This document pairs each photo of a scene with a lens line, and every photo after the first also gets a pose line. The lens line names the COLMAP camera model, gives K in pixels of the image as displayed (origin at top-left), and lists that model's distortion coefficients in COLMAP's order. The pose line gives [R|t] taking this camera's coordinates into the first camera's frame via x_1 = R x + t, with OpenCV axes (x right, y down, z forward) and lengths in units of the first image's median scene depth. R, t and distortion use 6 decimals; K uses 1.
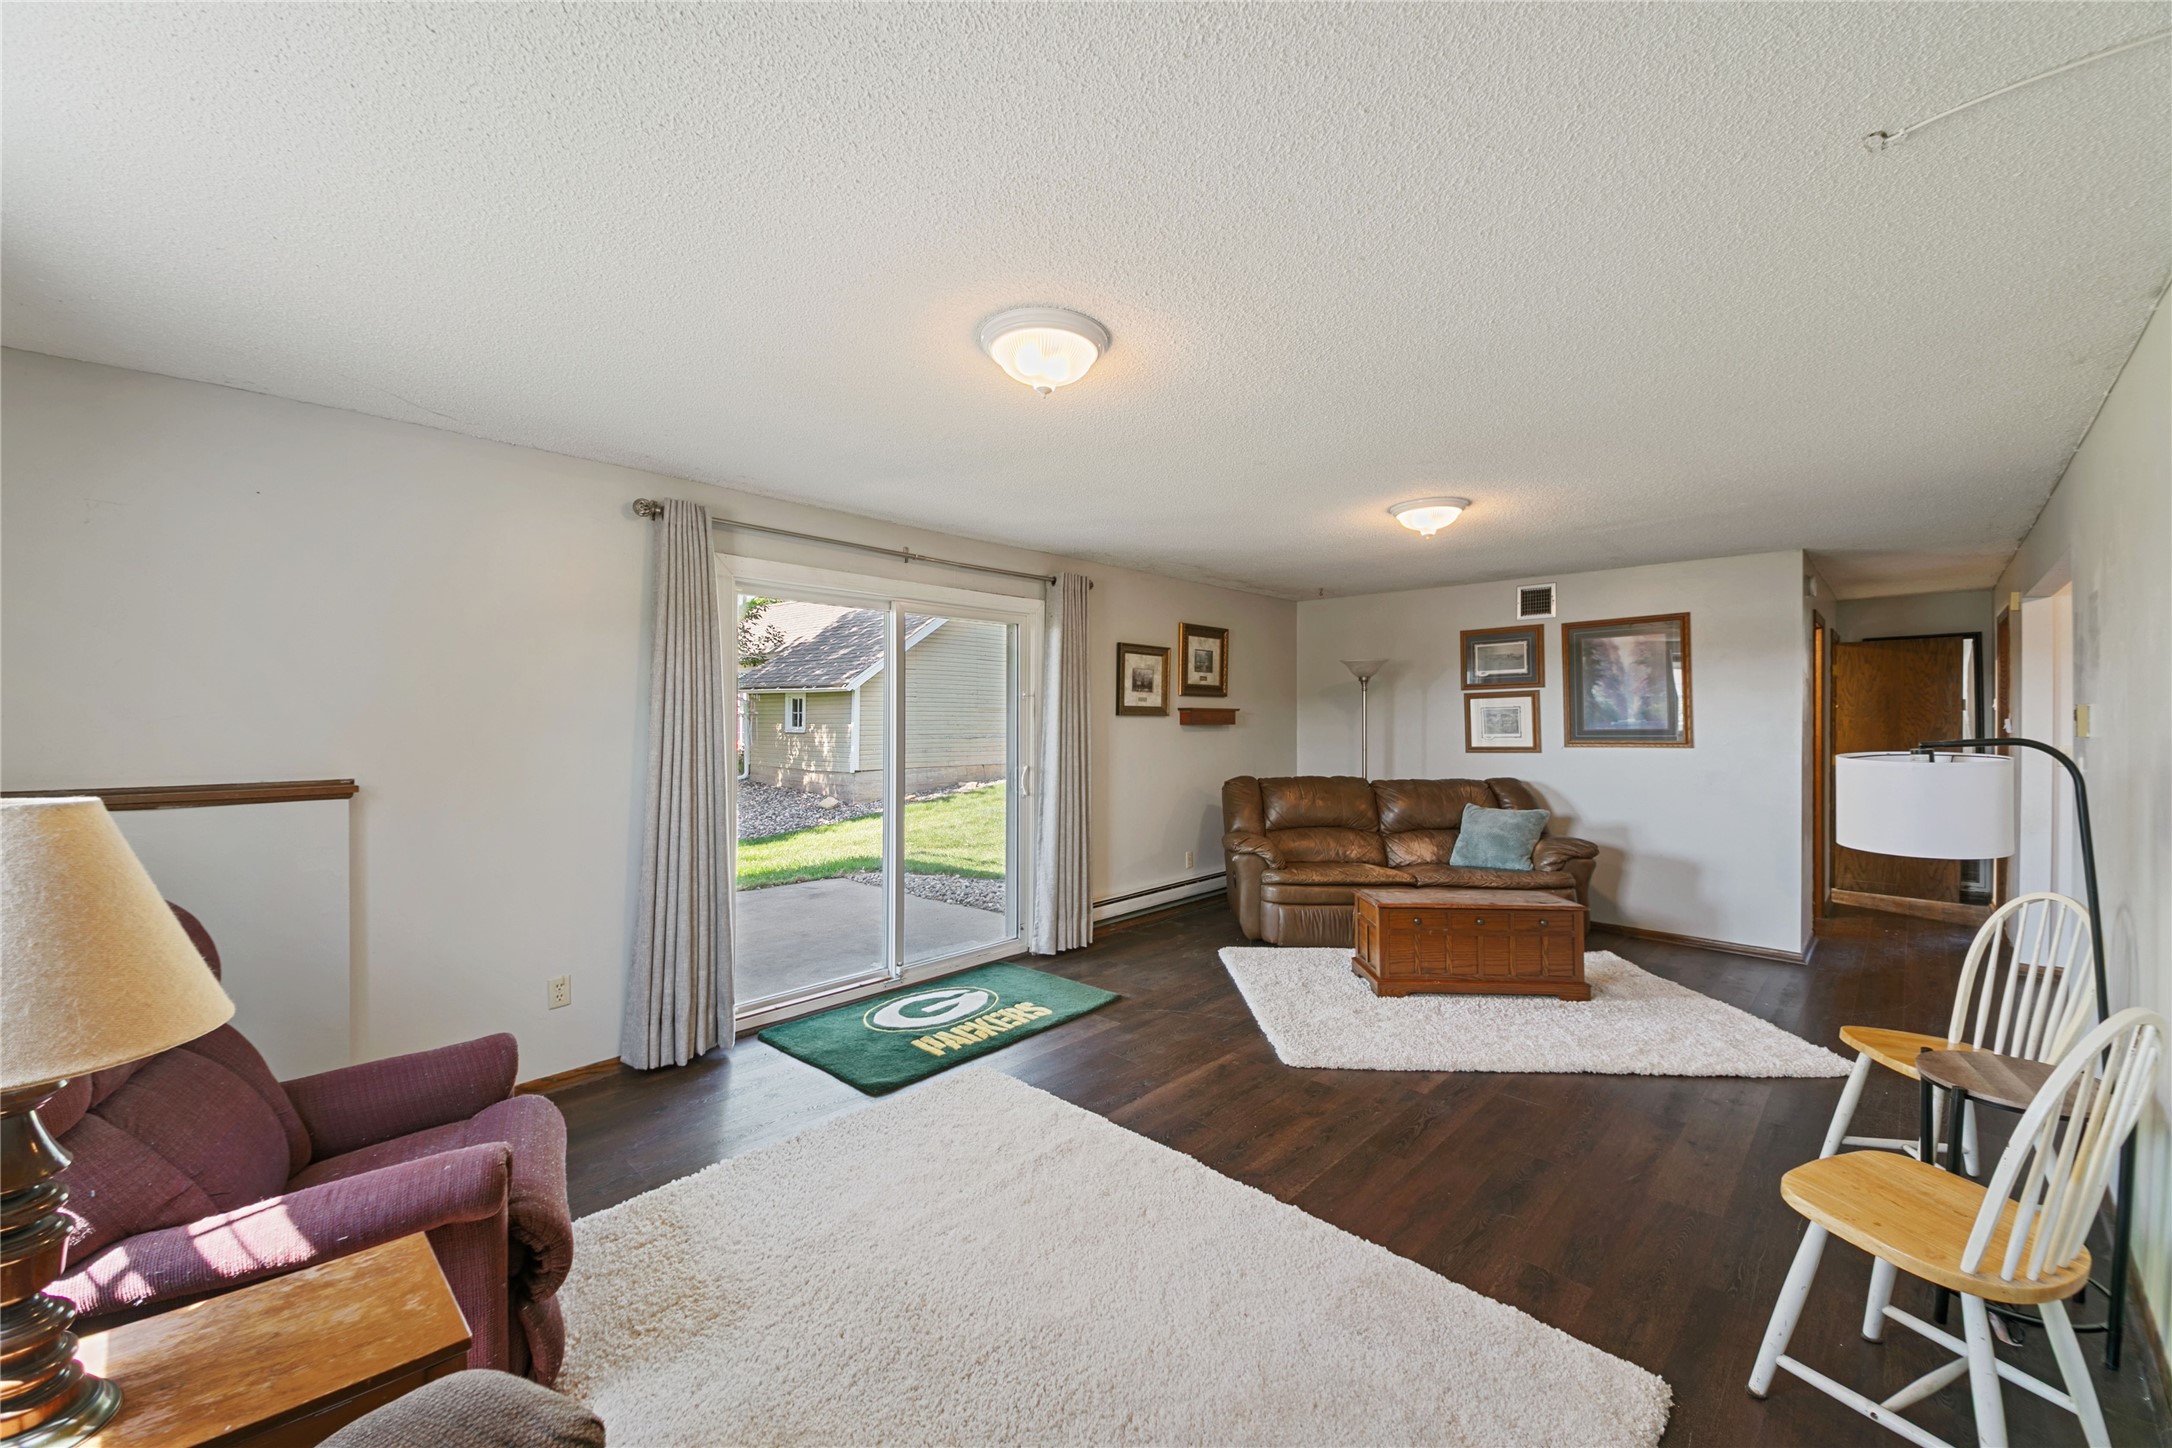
lens RADIAL K [[838.5, 0, 1080.3], [0, 838.5, 745.1], [0, 0, 1]] dist [0.061022, -0.016244]
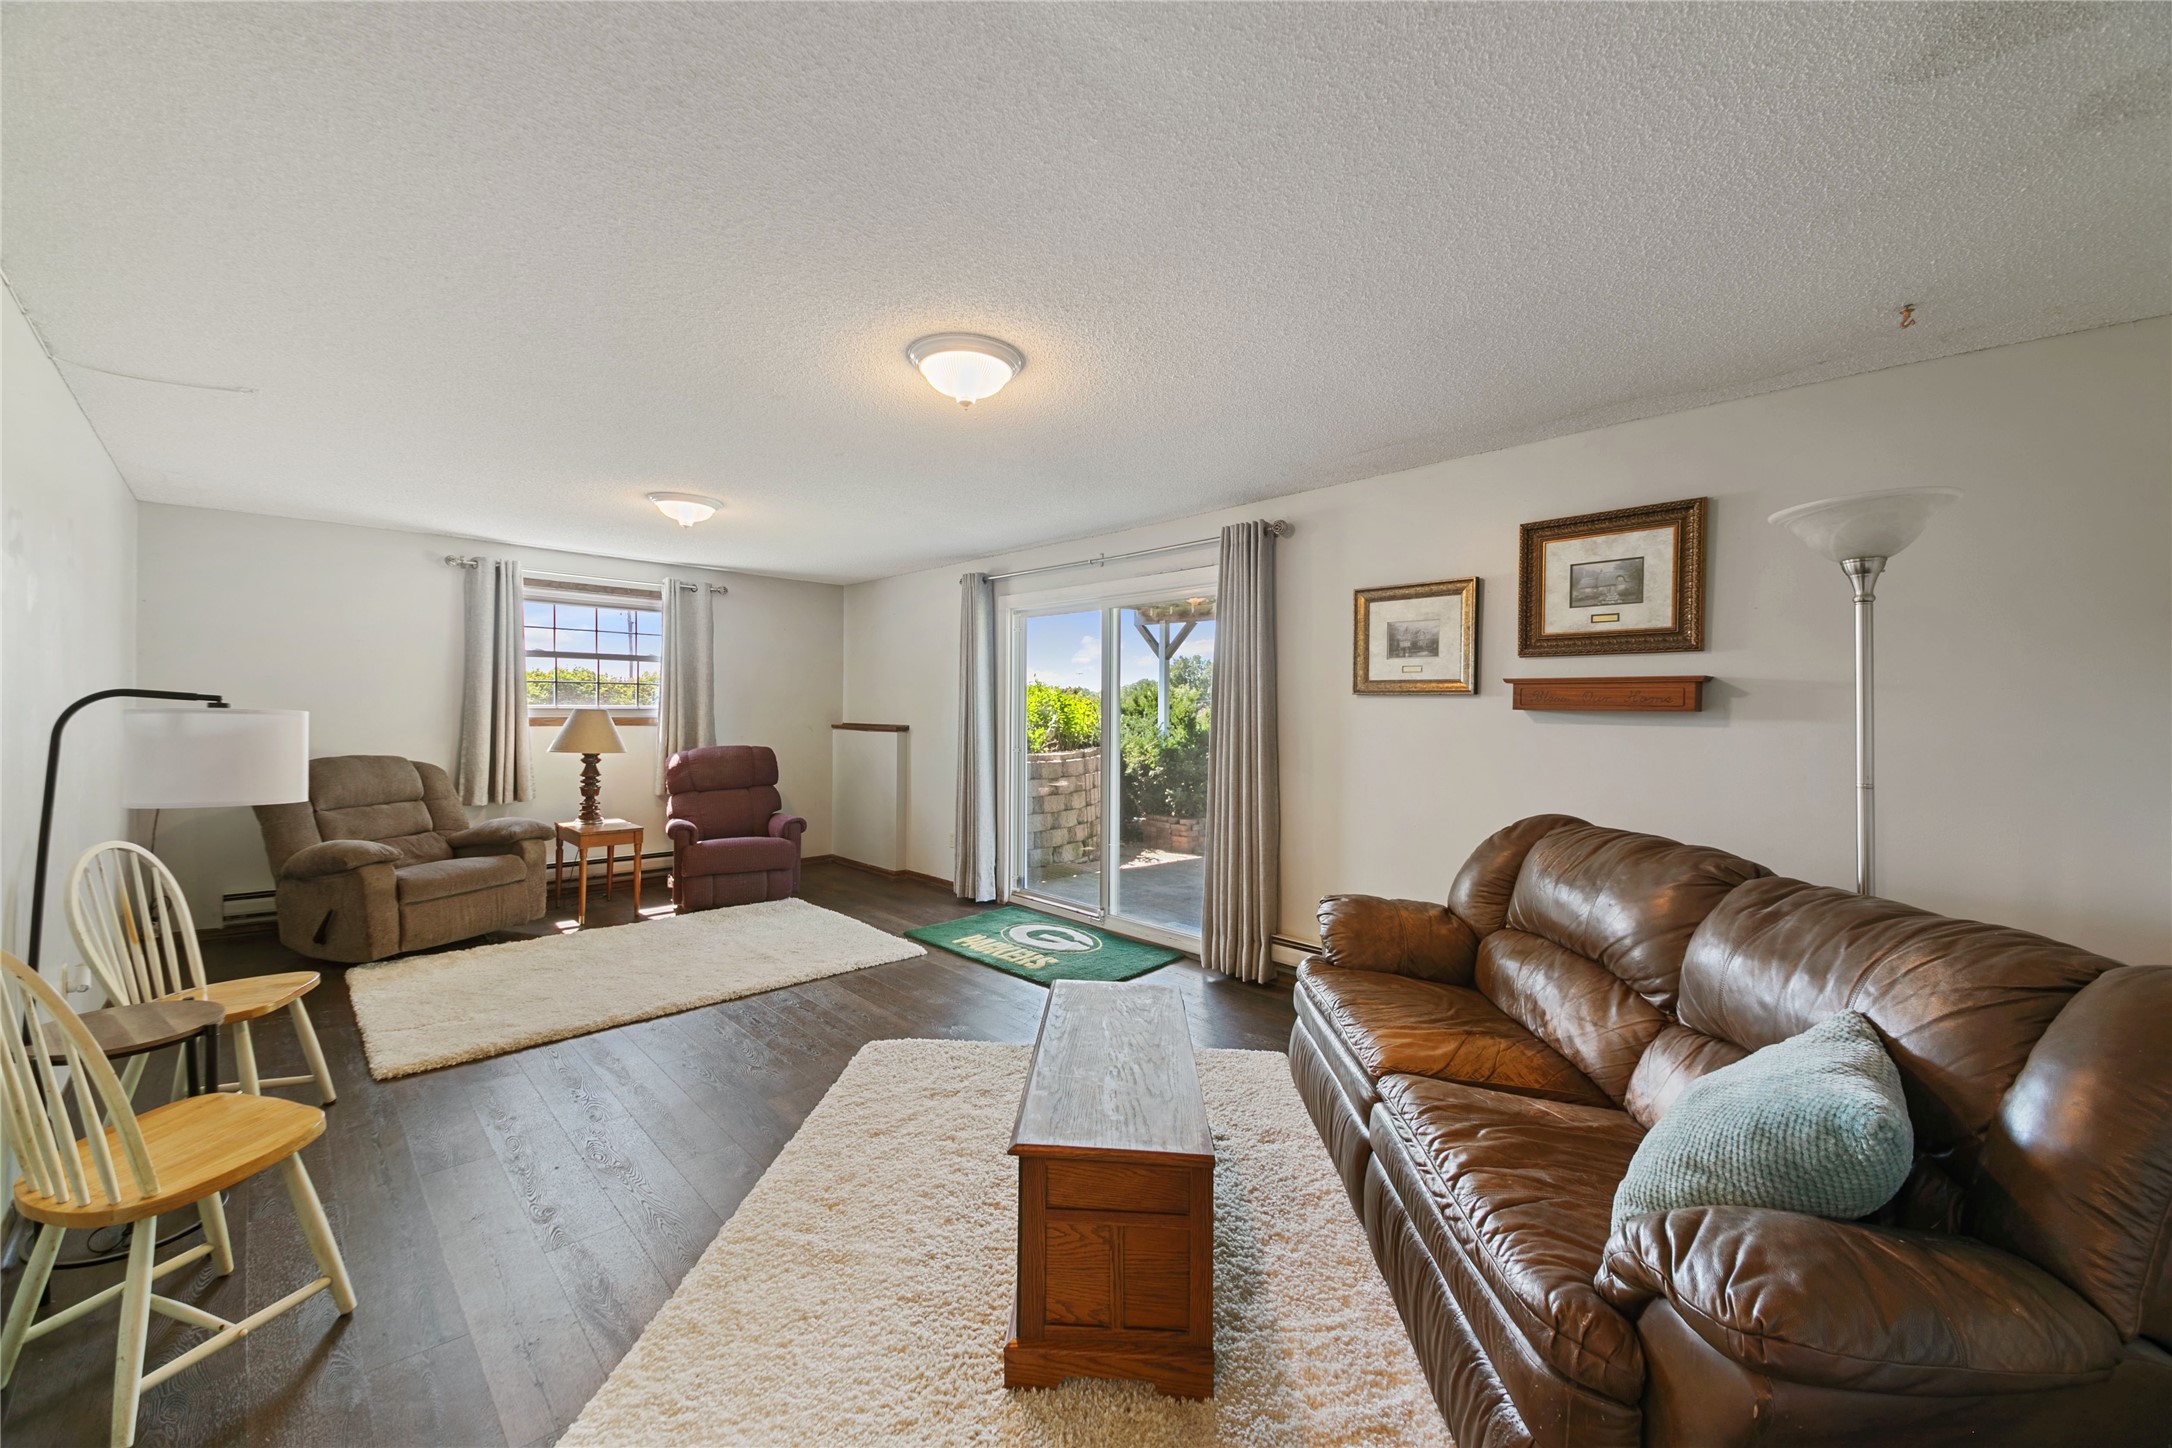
lens RADIAL K [[838.5, 0, 1080.3], [0, 838.5, 745.1], [0, 0, 1]] dist [0.061022, -0.016244]
pose [[-0.058553, 0.038967, -0.997524, 0.740737], [-0.047305, 0.998007, 0.041763, -0.012102], [0.997163, 0.049633, -0.056592, 0.798846]]
